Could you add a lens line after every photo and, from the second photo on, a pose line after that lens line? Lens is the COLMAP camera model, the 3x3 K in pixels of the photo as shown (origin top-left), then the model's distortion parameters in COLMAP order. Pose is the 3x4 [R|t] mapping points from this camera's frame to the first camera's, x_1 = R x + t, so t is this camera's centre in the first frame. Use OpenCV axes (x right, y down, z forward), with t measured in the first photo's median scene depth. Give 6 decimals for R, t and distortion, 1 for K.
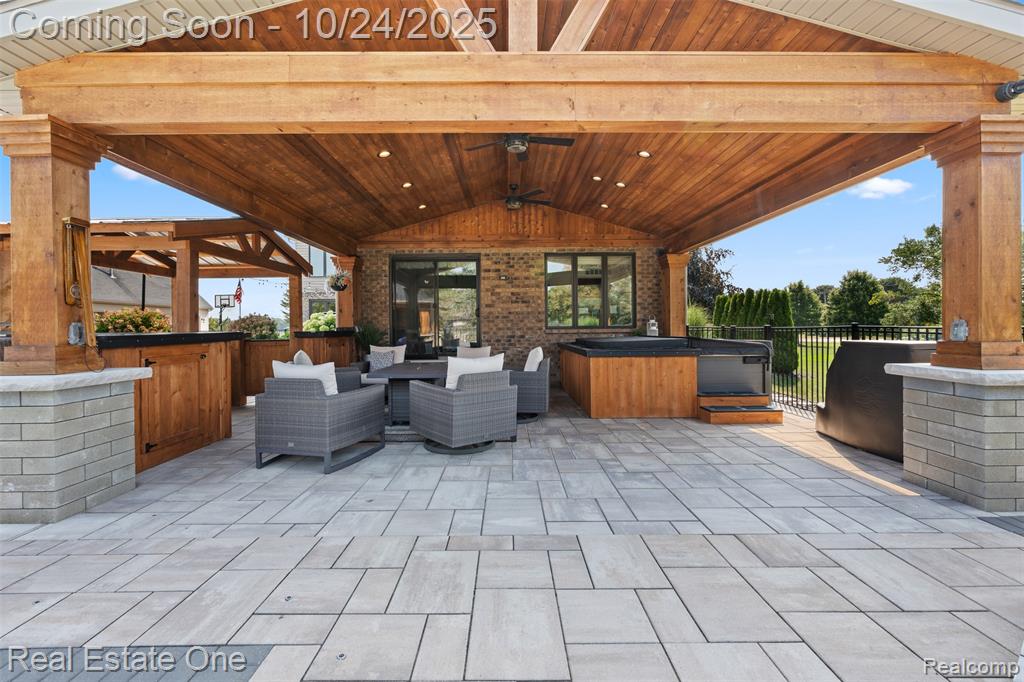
lens RADIAL K [[459.1, 0, 510.5], [0, 459.1, 330.2], [0, 0, 1]] dist [-0.002512, -0.000687]
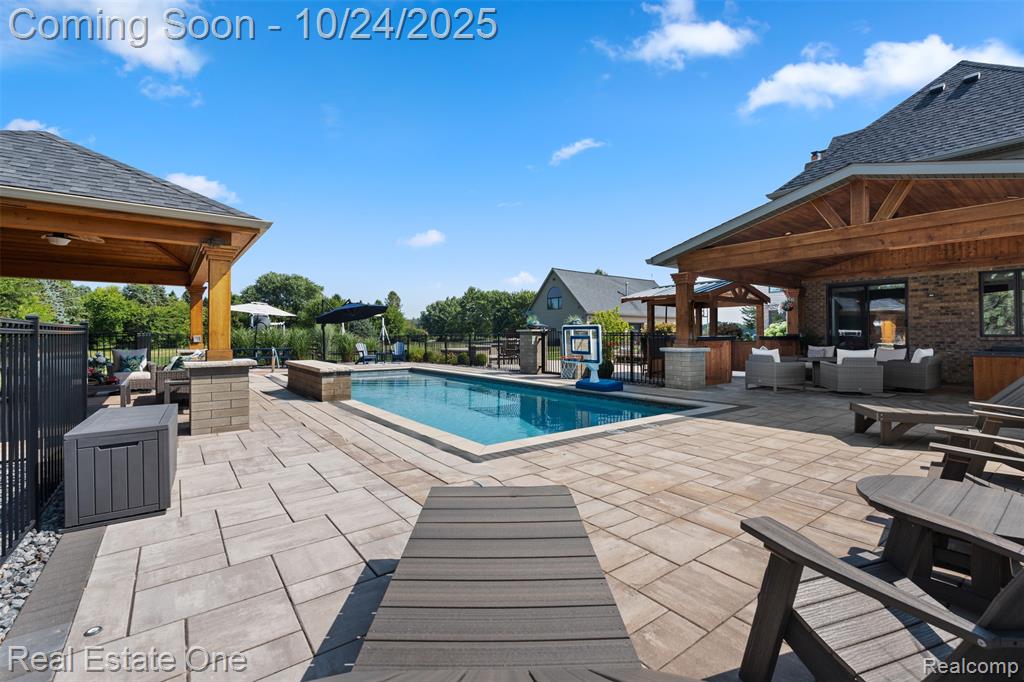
lens RADIAL K [[450.5, 0, 514.7], [0, 450.5, 328.4], [0, 0, 1]] dist [-0.000706, 0.000109]
pose [[0.598835, -0.003153, -0.800866, 0.286614], [-0.009022, 0.999902, -0.010683, -0.000437], [0.800822, 0.013623, 0.598748, -0.642292]]
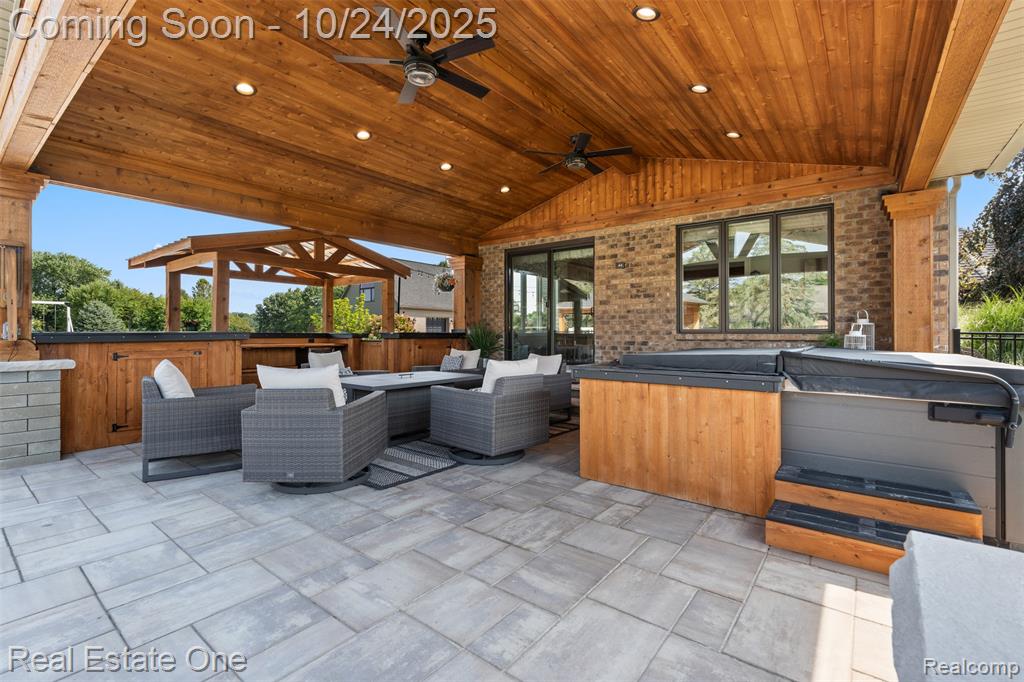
lens RADIAL K [[459.1, 0, 510.5], [0, 459.1, 330.2], [0, 0, 1]] dist [-0.002512, -0.000687]
pose [[0.784122, 0.006710, -0.620570, 0.314065], [-0.011745, 0.999923, -0.004029, -0.001531], [0.620495, 0.010448, 0.784141, 0.294635]]
